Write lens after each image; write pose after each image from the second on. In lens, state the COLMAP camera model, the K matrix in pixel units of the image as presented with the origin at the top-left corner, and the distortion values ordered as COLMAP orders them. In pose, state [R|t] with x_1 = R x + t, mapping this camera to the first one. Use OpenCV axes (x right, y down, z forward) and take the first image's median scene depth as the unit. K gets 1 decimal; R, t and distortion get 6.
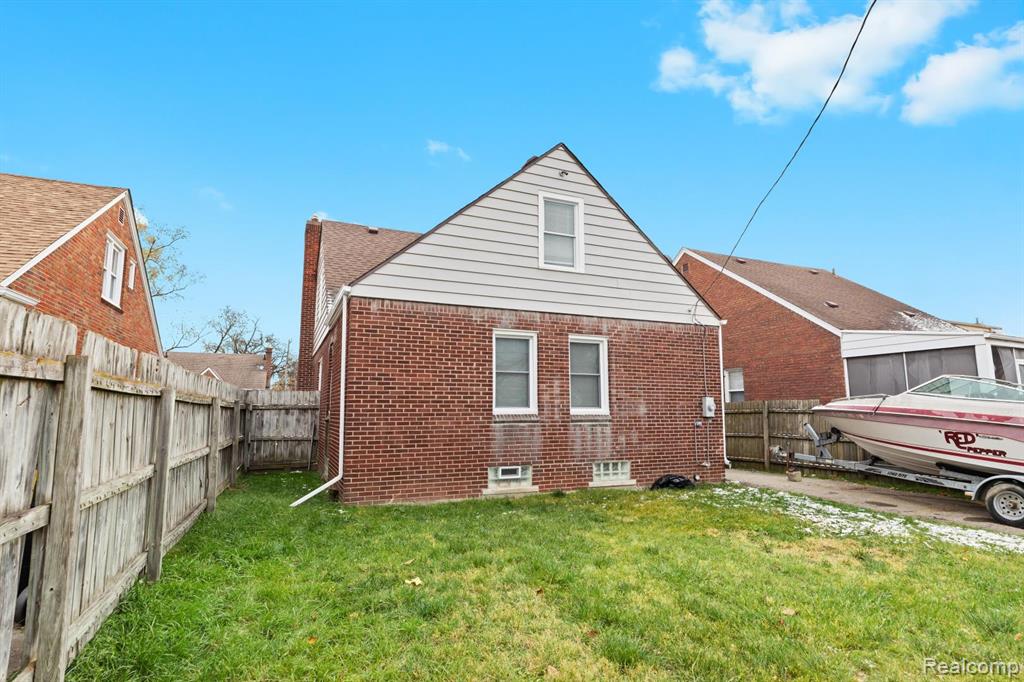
lens RADIAL K [[533.0, 0, 512.0], [0, 533.0, 341.0], [0, 0, 1]] dist [0.002470, 0.000344]
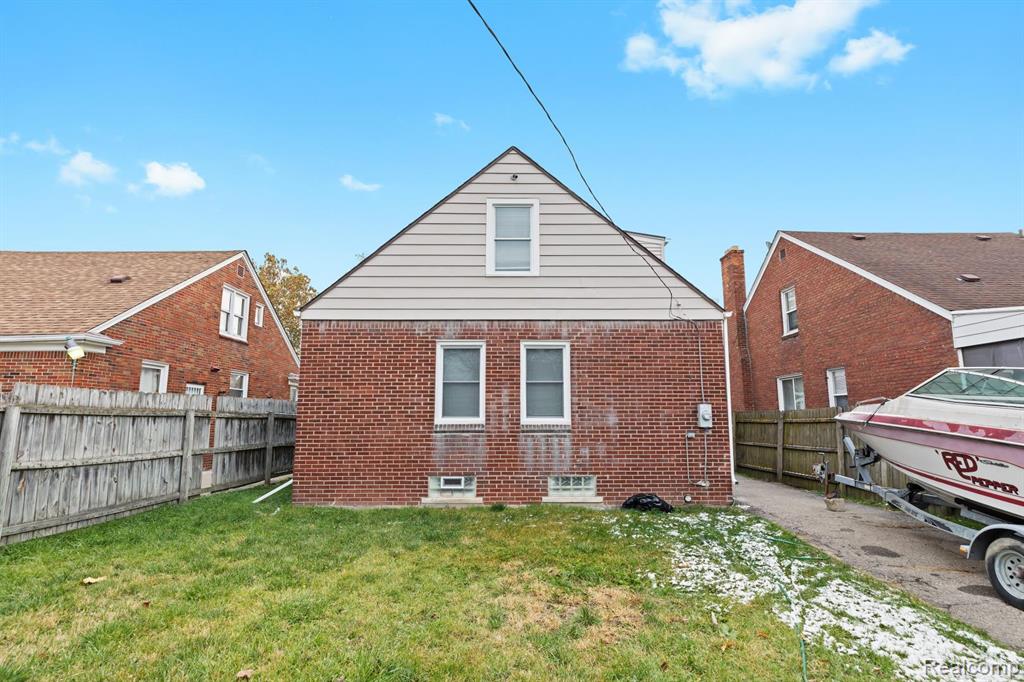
lens RADIAL K [[498.5, 0, 512.0], [0, 498.5, 341.0], [0, 0, 1]] dist [-0.002115, 0.000235]
pose [[0.920158, -0.061946, -0.386616, 0.457339], [0.052542, 0.998010, -0.034856, 0.019070], [0.388006, 0.011759, 0.921582, 0.170574]]
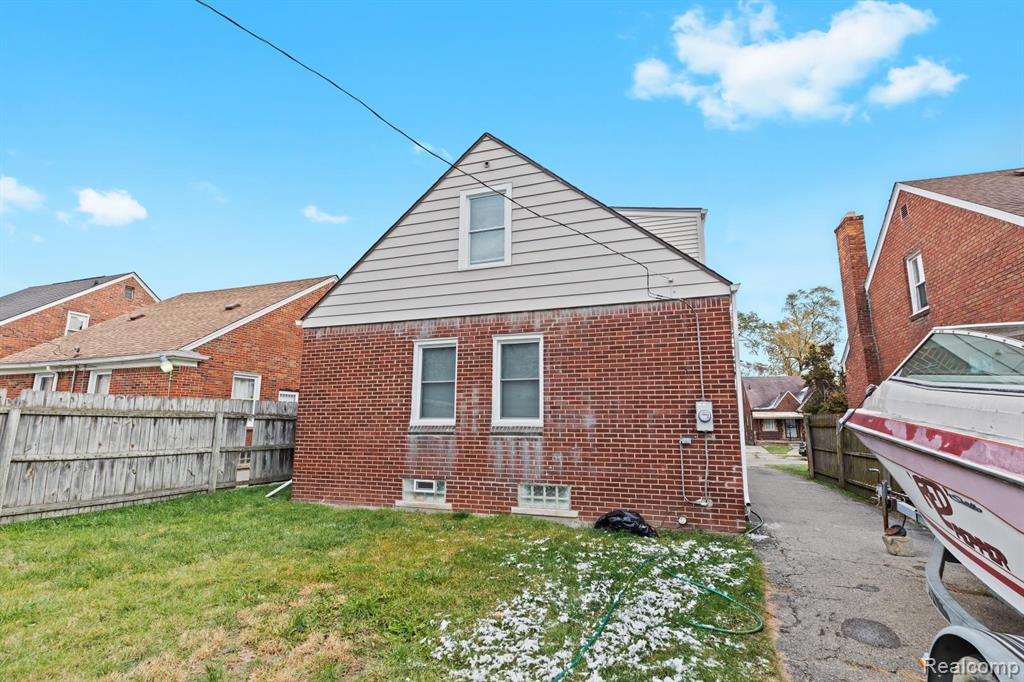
lens RADIAL K [[466.3, 0, 512.0], [0, 466.3, 341.0], [0, 0, 1]] dist [0.007375, -0.000176]
pose [[0.740716, -0.115437, -0.661827, 0.675002], [0.086003, 0.993315, -0.077002, 0.061288], [0.666291, 0.000117, 0.745692, 0.454488]]
